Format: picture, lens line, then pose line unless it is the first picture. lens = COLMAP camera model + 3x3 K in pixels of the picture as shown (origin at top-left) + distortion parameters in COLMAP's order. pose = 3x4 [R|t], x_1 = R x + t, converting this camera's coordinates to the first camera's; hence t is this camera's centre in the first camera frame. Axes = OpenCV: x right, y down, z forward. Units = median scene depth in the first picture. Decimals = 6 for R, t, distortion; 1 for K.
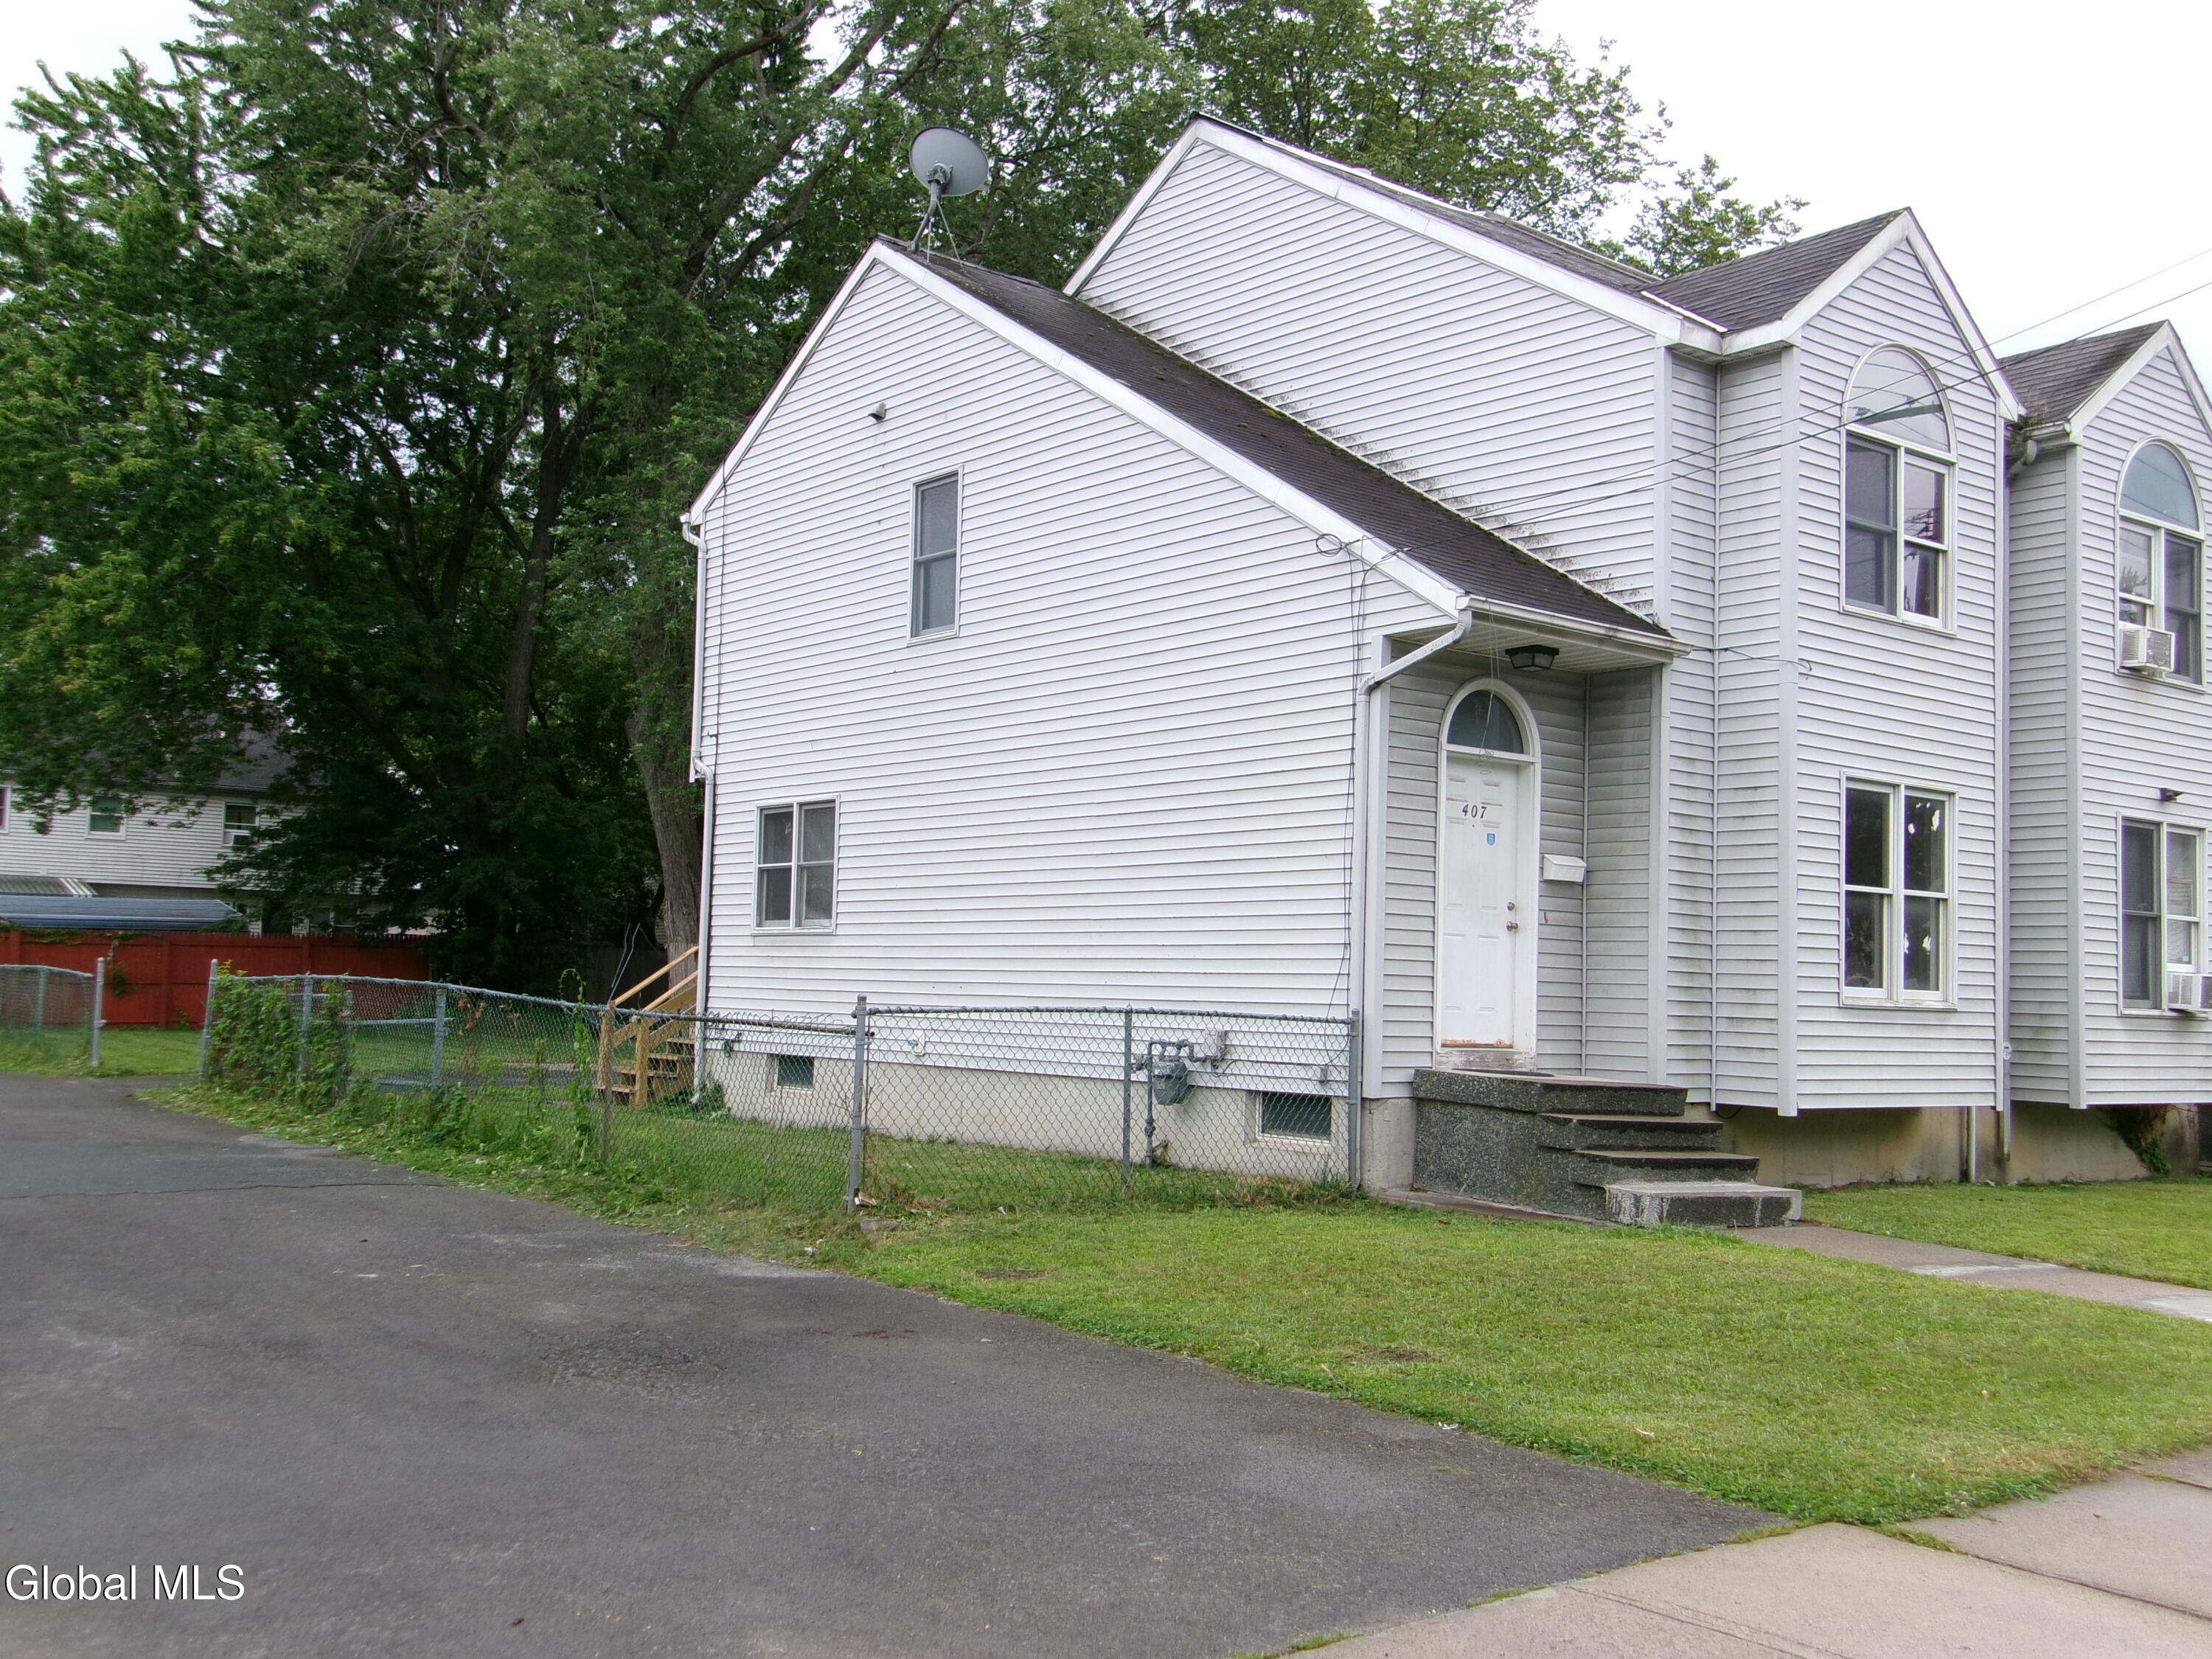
lens RADIAL K [[2130.1, 0, 1106.0], [0, 2130.1, 829.5], [0, 0, 1]] dist [0.045649, -0.024658]
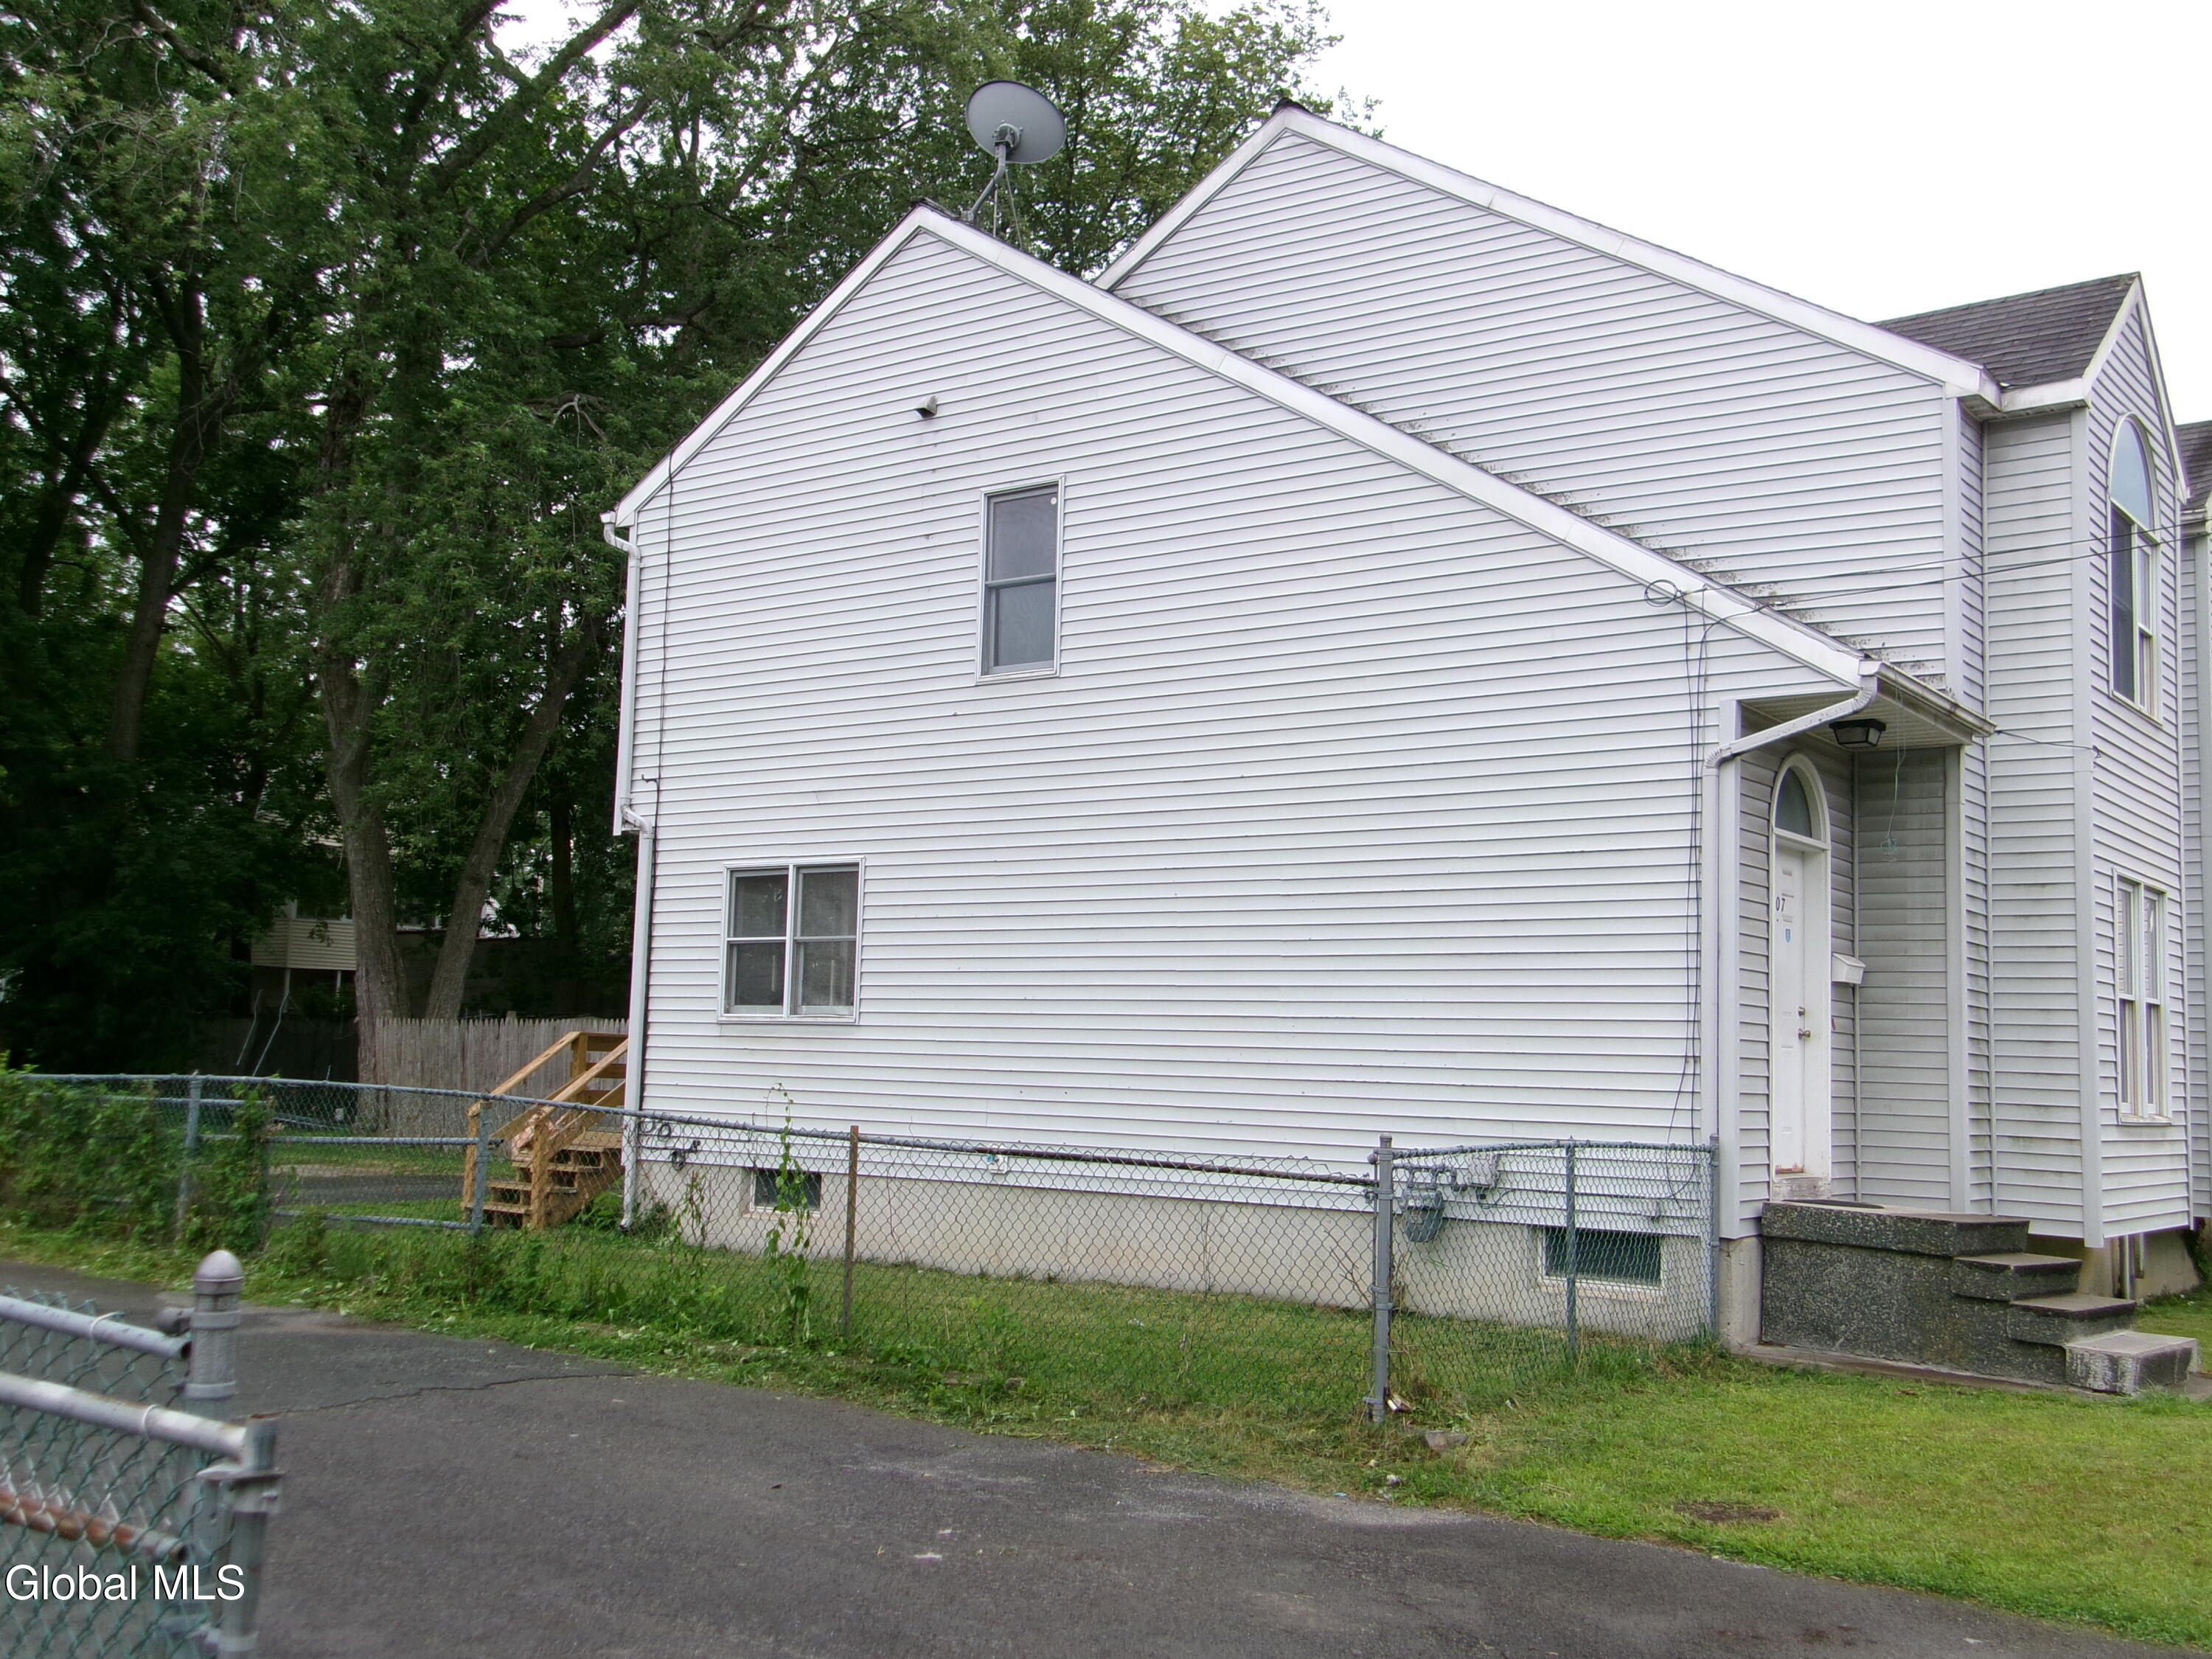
lens RADIAL K [[2167.2, 0, 1106.0], [0, 2167.2, 829.5], [0, 0, 1]] dist [0.048508, -0.006748]
pose [[0.967774, 0.030140, 0.250008, -0.310345], [-0.023729, 0.999309, -0.028617, -0.006567], [-0.250698, 0.021762, 0.967821, 0.191538]]
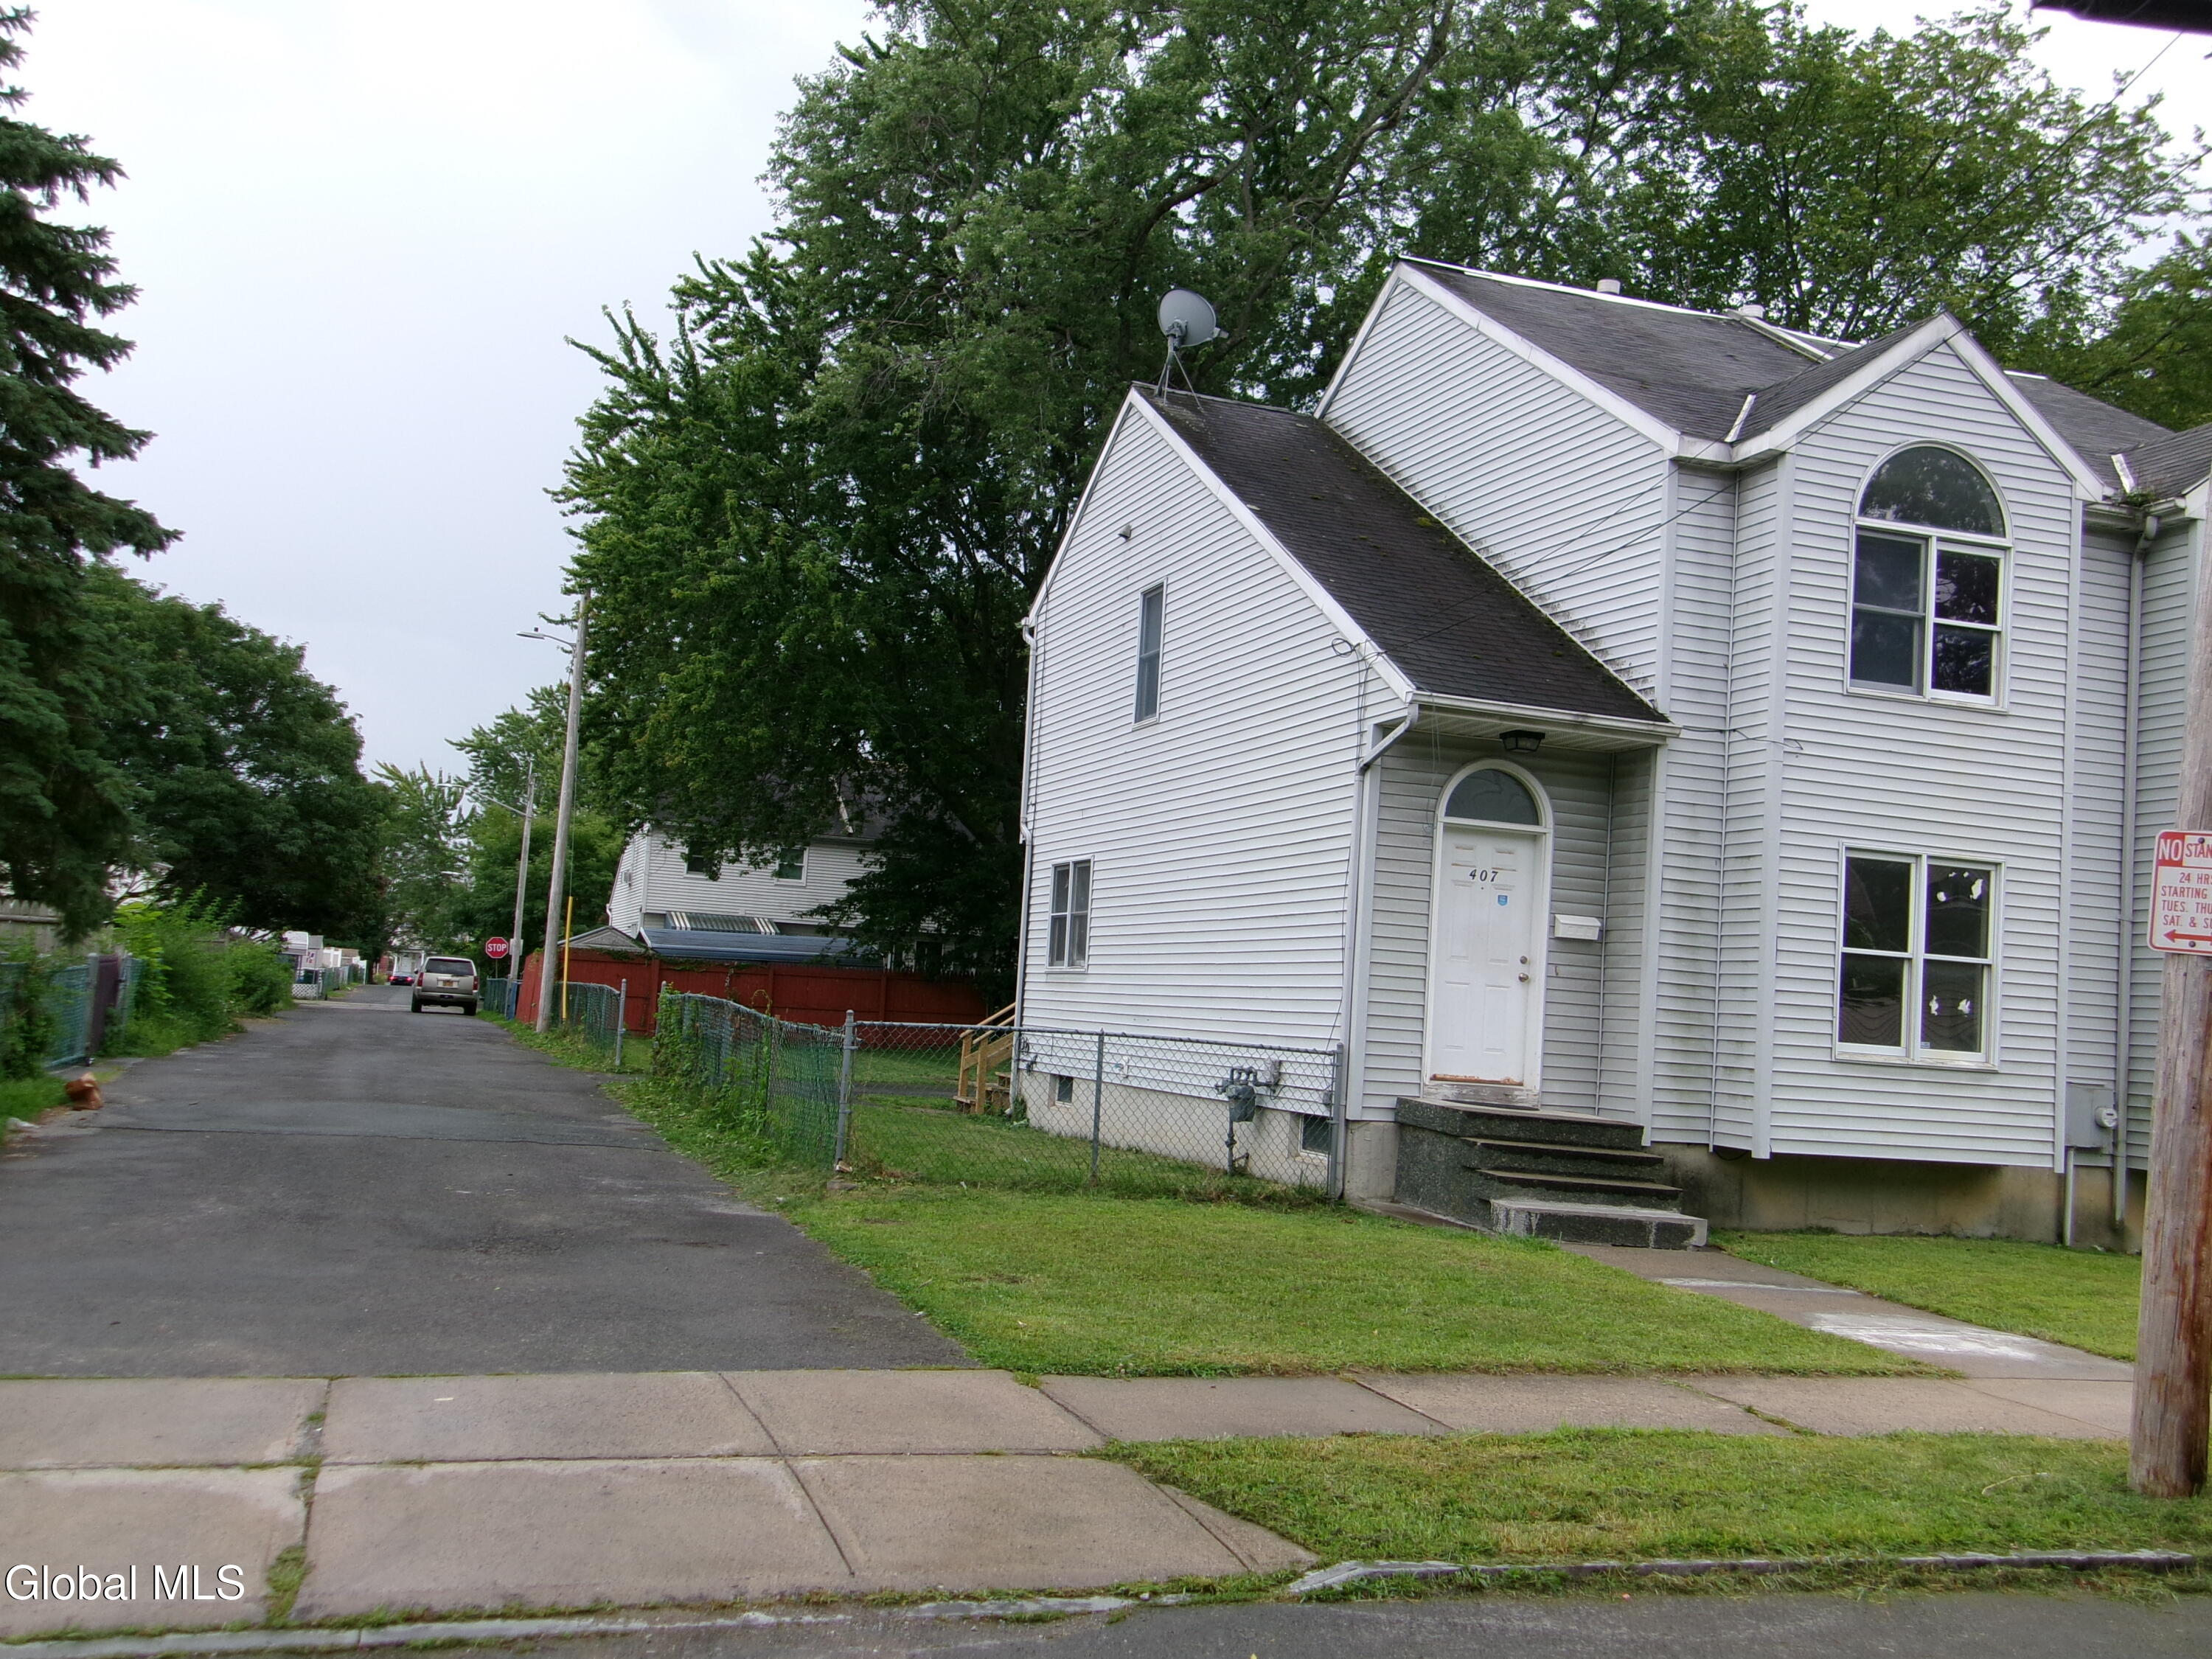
lens RADIAL K [[2130.1, 0, 1106.0], [0, 2130.1, 829.5], [0, 0, 1]] dist [0.045649, -0.024658]
pose [[0.939444, 0.003250, -0.342686, 0.360686], [-0.012040, 0.999651, -0.023525, -0.003741], [0.342490, 0.026226, 0.939155, -0.136453]]
